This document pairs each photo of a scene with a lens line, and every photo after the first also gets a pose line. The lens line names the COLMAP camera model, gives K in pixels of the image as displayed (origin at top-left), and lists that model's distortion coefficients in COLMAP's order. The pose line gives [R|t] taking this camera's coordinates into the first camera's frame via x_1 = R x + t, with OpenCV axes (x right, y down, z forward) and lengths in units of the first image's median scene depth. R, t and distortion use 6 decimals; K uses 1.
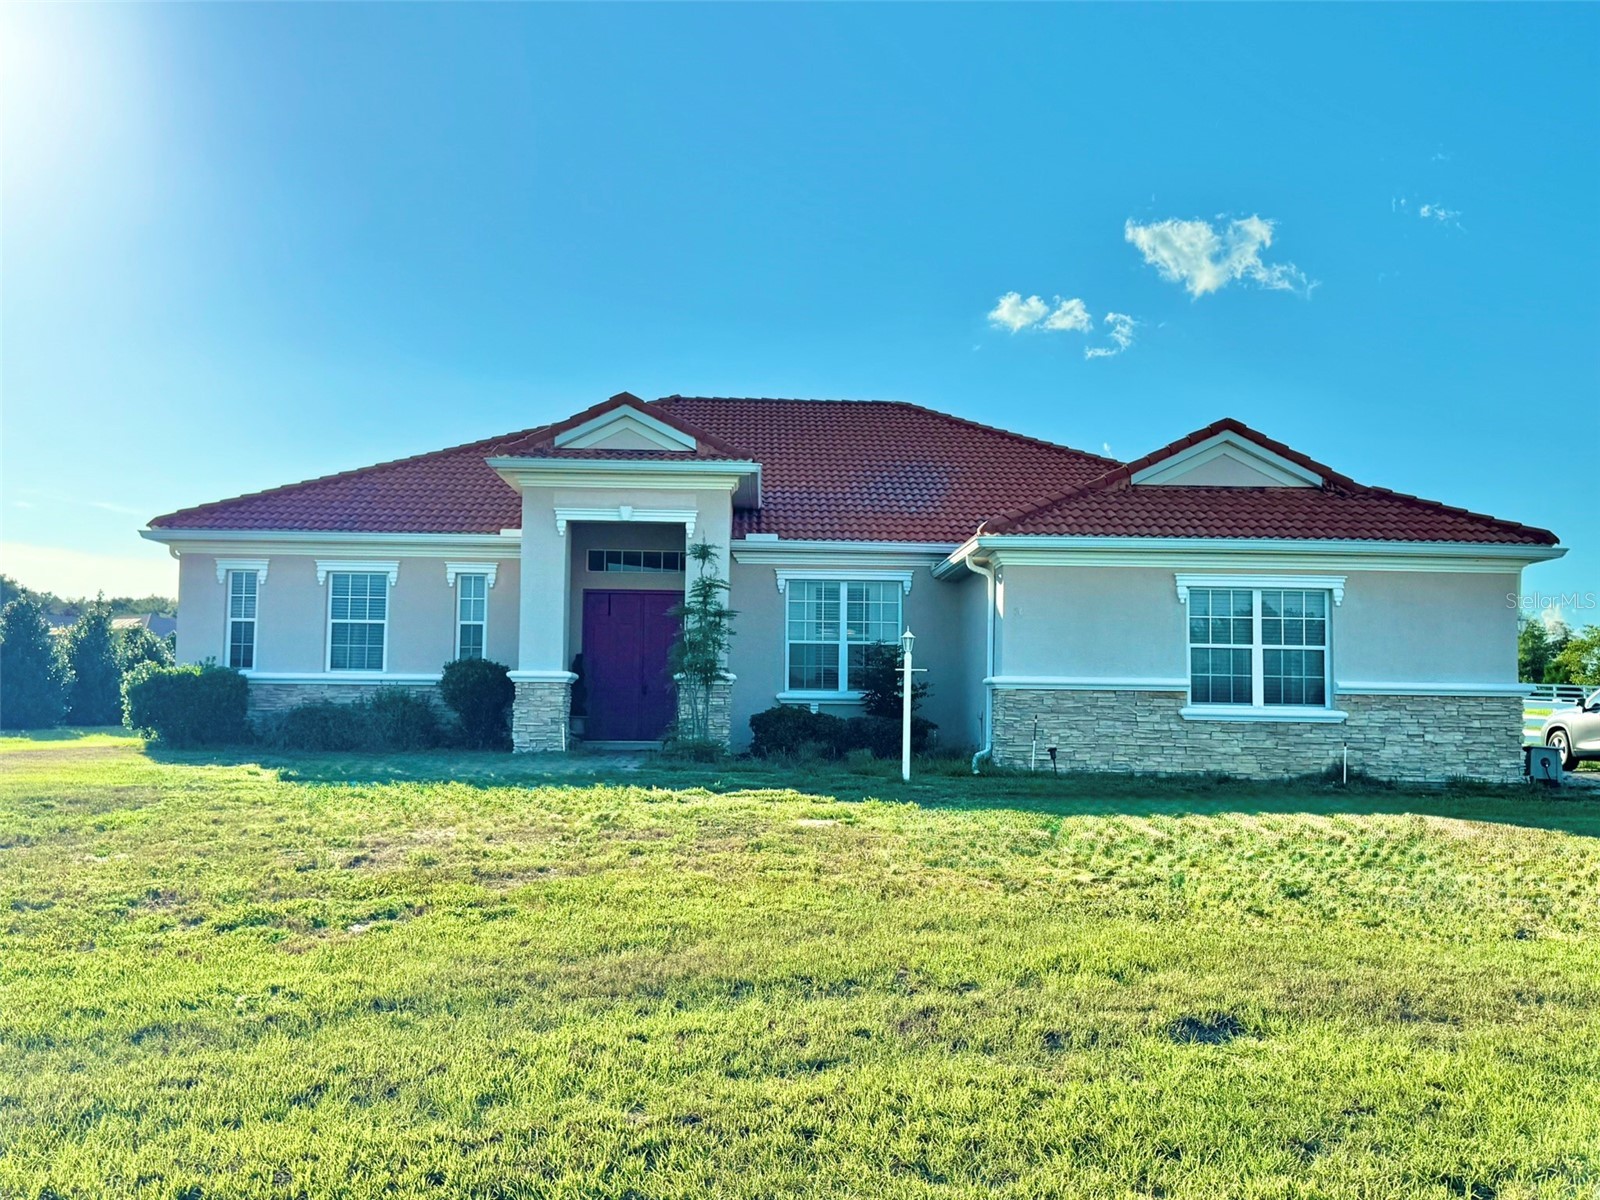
lens RADIAL K [[1539.1, 0, 800.0], [0, 1539.1, 600.0], [0, 0, 1]] dist [0.096574, -0.283851]
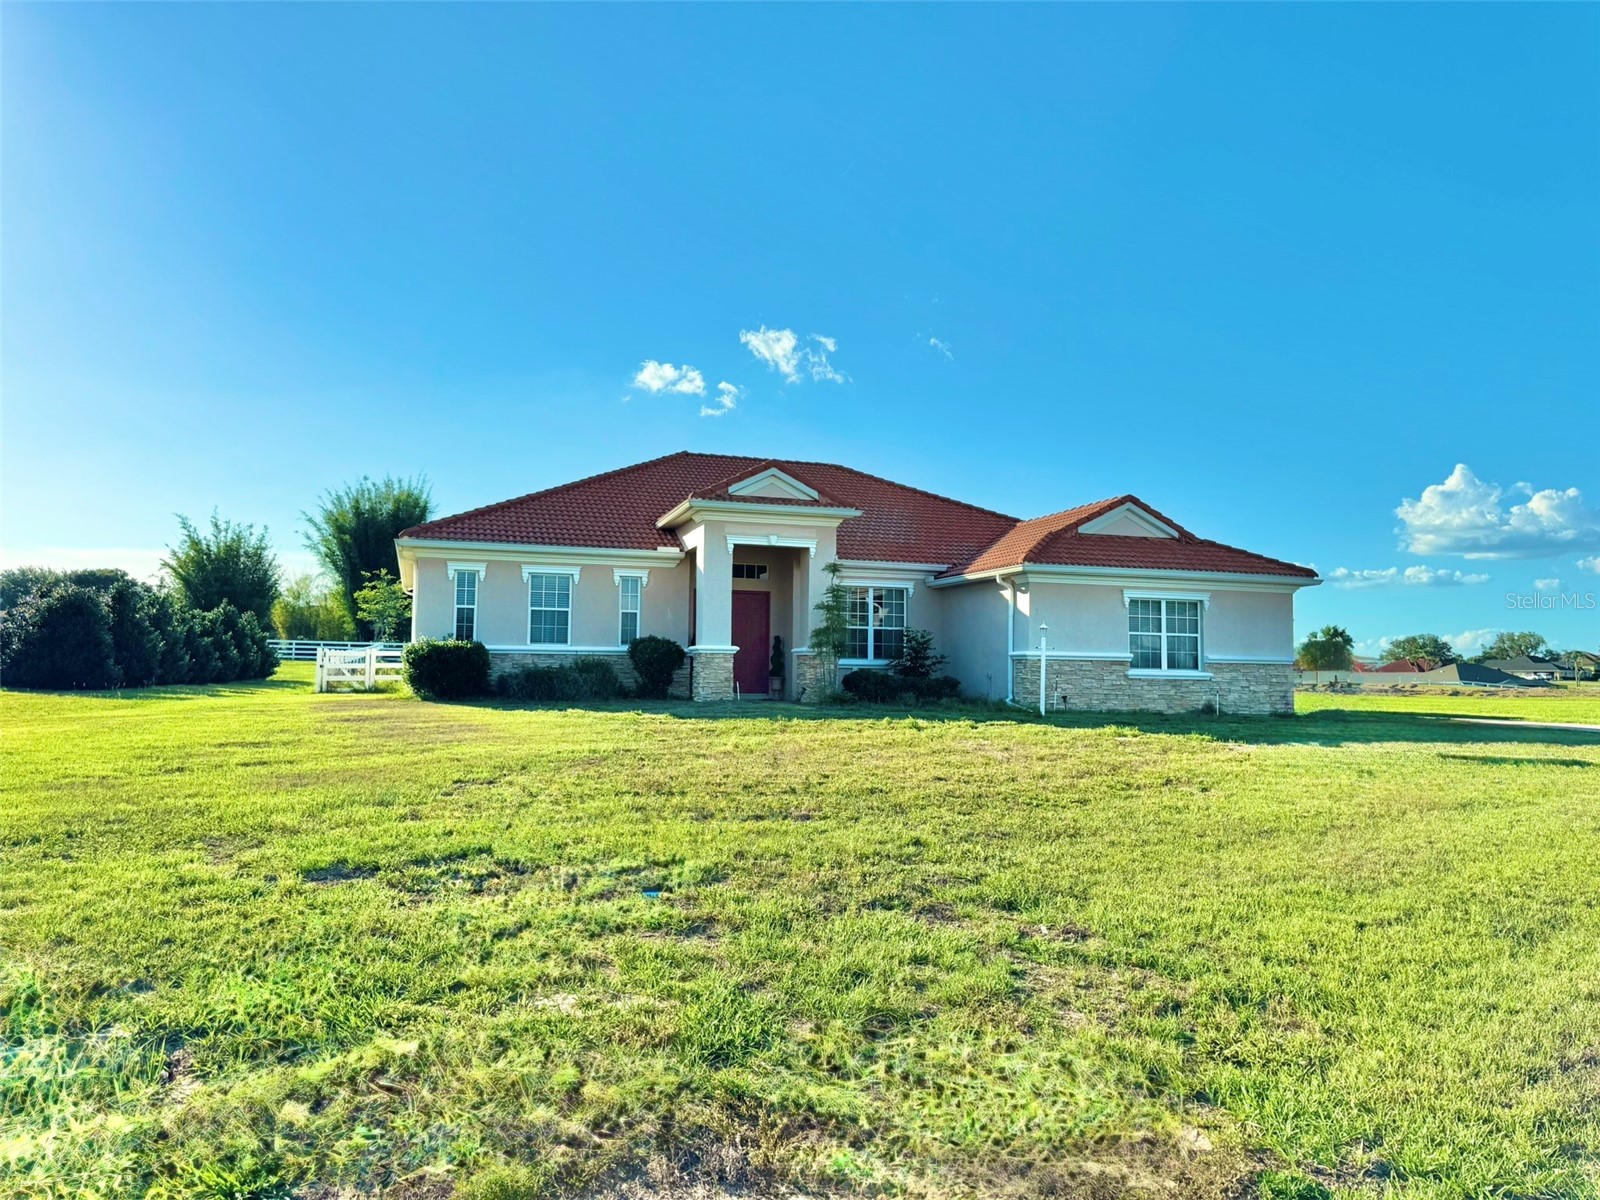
lens RADIAL K [[1148.4, 0, 800.0], [0, 1148.4, 600.0], [0, 0, 1]] dist [0.076396, -0.210153]
pose [[0.956976, 0.018103, 0.289601, -0.464818], [-0.020714, 0.999768, 0.005953, -0.006410], [-0.289426, -0.011696, 0.957129, -0.082414]]
